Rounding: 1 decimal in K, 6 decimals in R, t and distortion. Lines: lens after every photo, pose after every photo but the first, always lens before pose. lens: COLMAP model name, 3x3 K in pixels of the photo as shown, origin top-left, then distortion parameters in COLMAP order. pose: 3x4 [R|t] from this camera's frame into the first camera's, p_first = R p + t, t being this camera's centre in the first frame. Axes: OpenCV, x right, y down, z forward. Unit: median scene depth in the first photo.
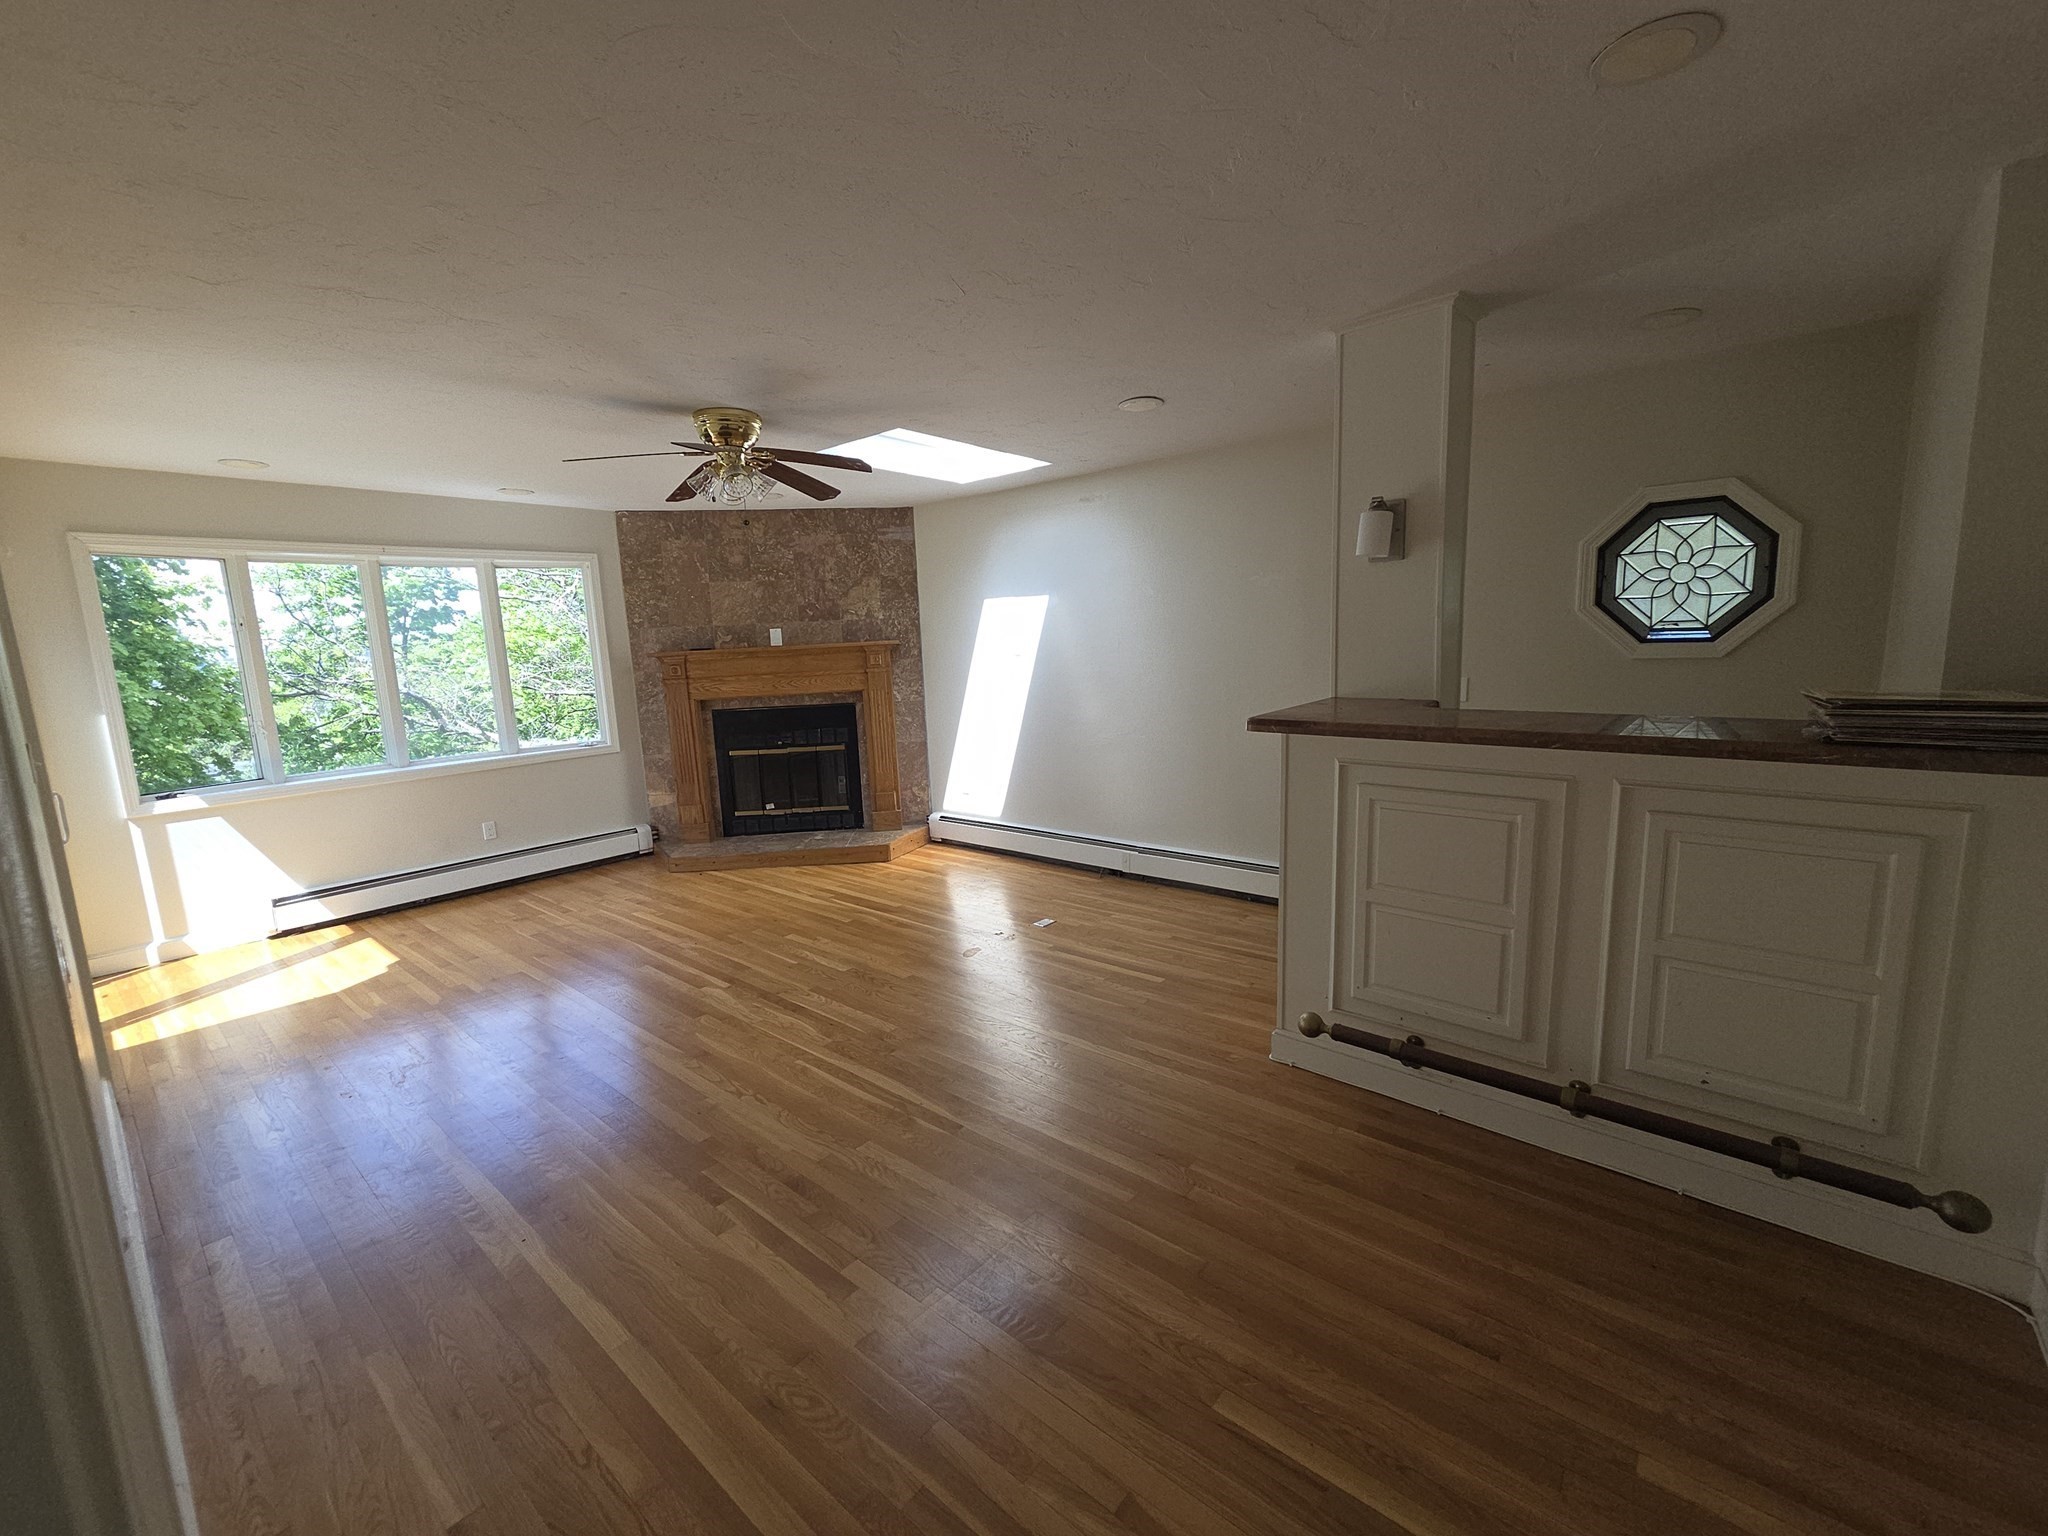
lens RADIAL K [[844.3, 0, 1004.6], [0, 844.3, 769.2], [0, 0, 1]] dist [0.005458, -0.002564]
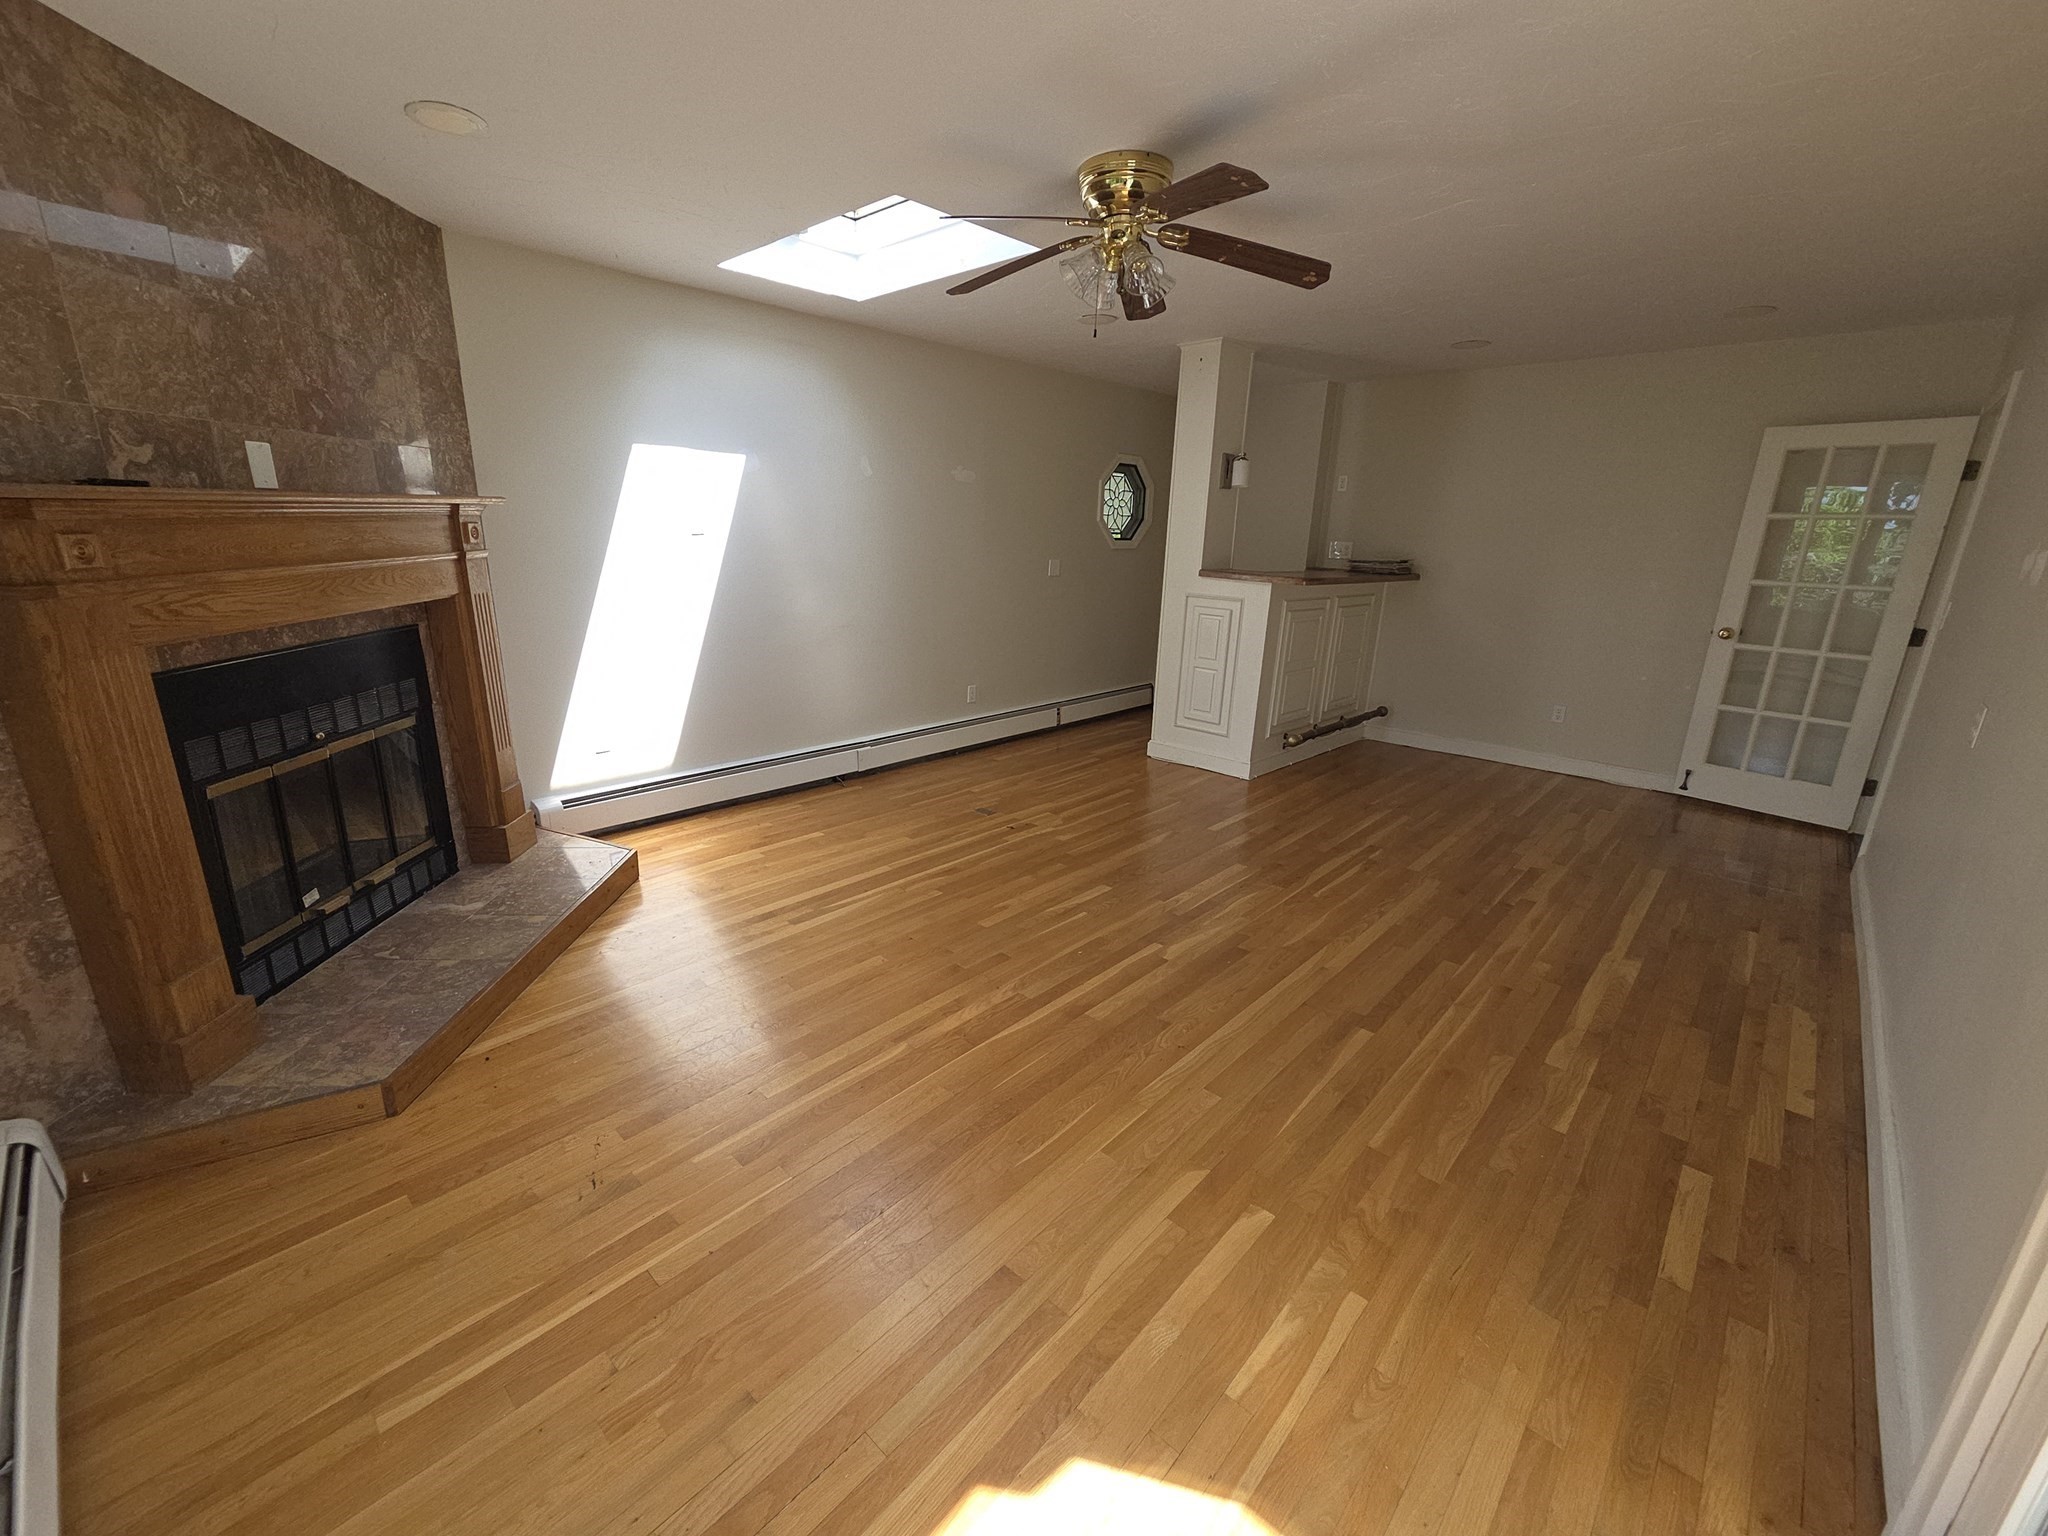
lens RADIAL K [[844.3, 0, 1010.5], [0, 844.3, 769.1], [0, 0, 1]] dist [0.005458, -0.002564]
pose [[0.038453, -0.239156, 0.970220, -0.811578], [0.124423, 0.964527, 0.232821, -0.085781], [-0.991484, 0.111765, 0.066846, 0.798487]]
